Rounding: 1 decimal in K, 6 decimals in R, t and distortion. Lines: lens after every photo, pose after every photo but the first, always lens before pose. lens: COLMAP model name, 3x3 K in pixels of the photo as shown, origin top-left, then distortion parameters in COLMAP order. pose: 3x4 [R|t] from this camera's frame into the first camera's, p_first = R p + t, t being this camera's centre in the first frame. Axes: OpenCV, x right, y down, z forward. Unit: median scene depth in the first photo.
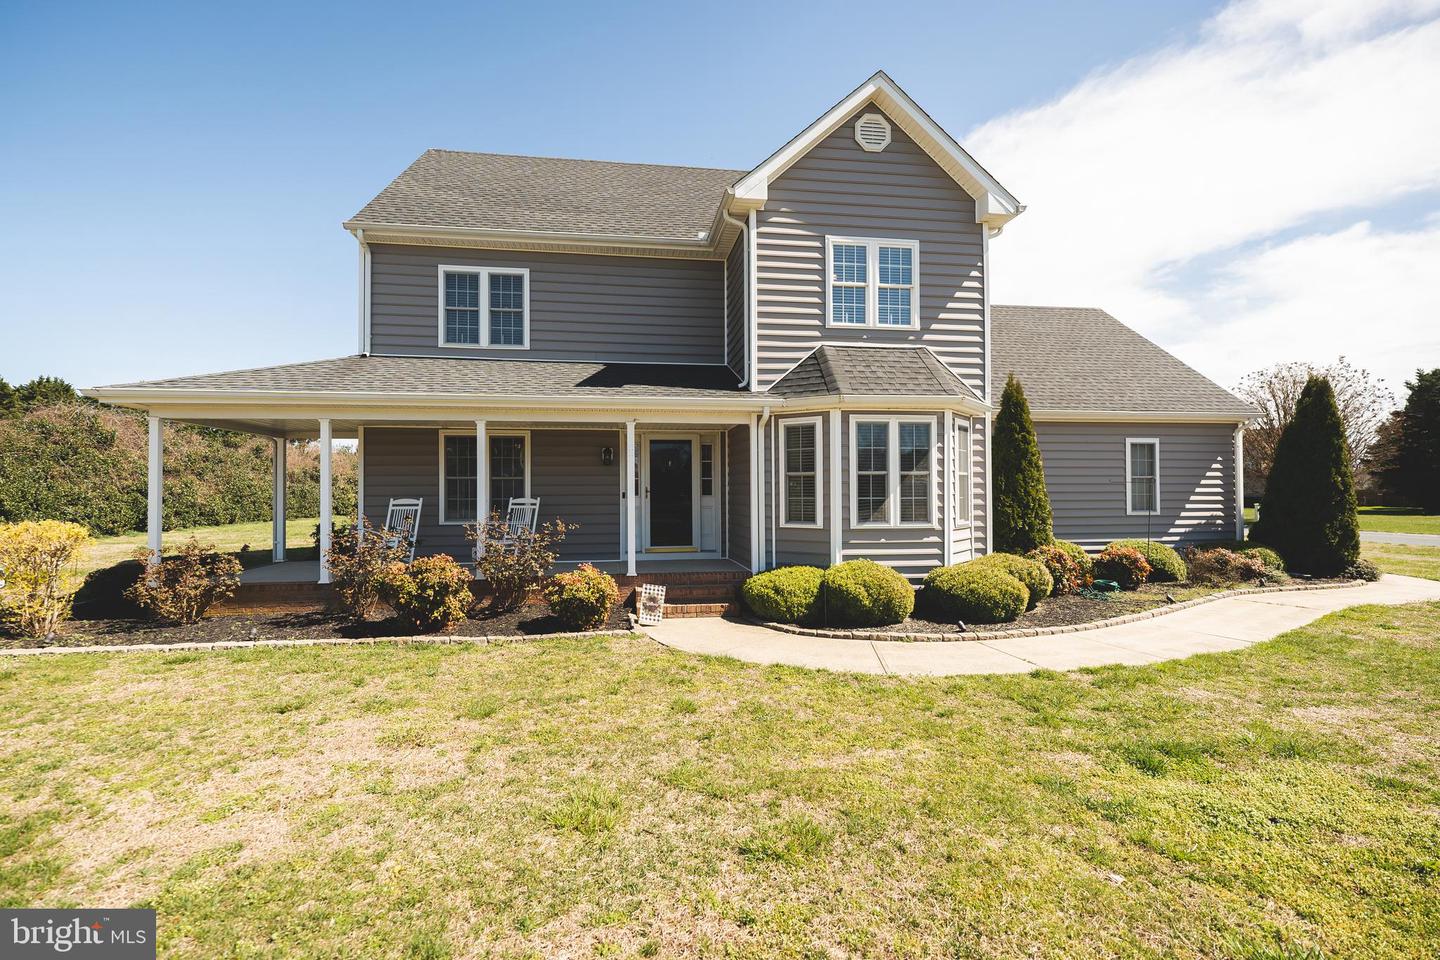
lens RADIAL K [[580.2, 0, 718.1], [0, 580.2, 484.2], [0, 0, 1]] dist [0.001311, -0.000109]
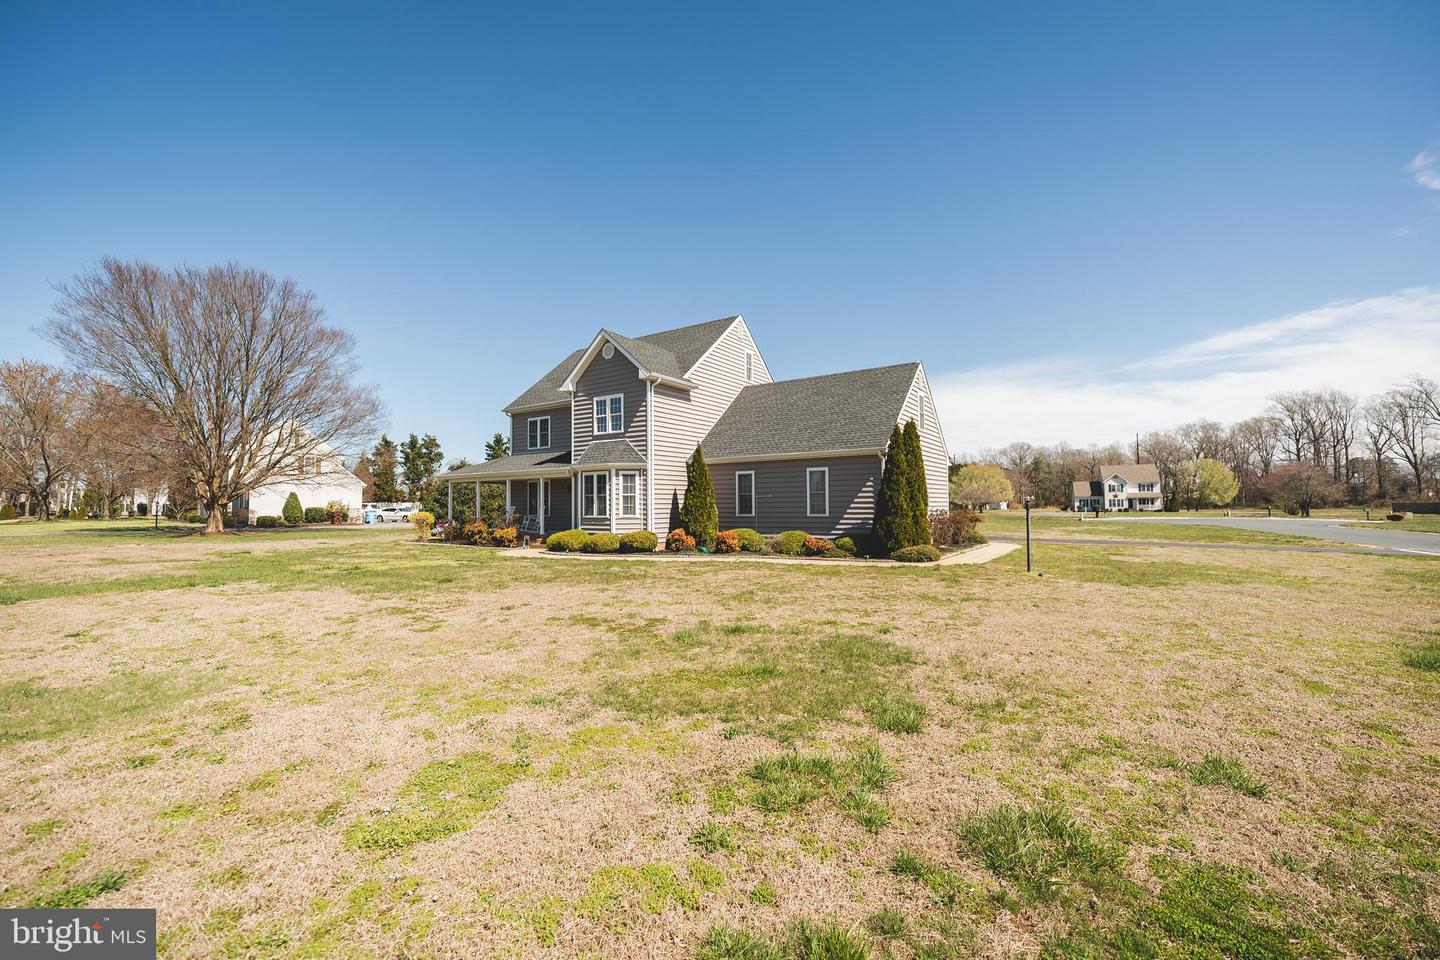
lens RADIAL K [[580.2, 0, 718.1], [0, 580.2, 484.2], [0, 0, 1]] dist [0.001311, -0.000109]
pose [[0.763625, -0.030804, -0.644924, 2.114239], [0.011062, 0.999339, -0.034634, 0.023256], [0.645565, 0.019314, 0.763461, -0.506266]]
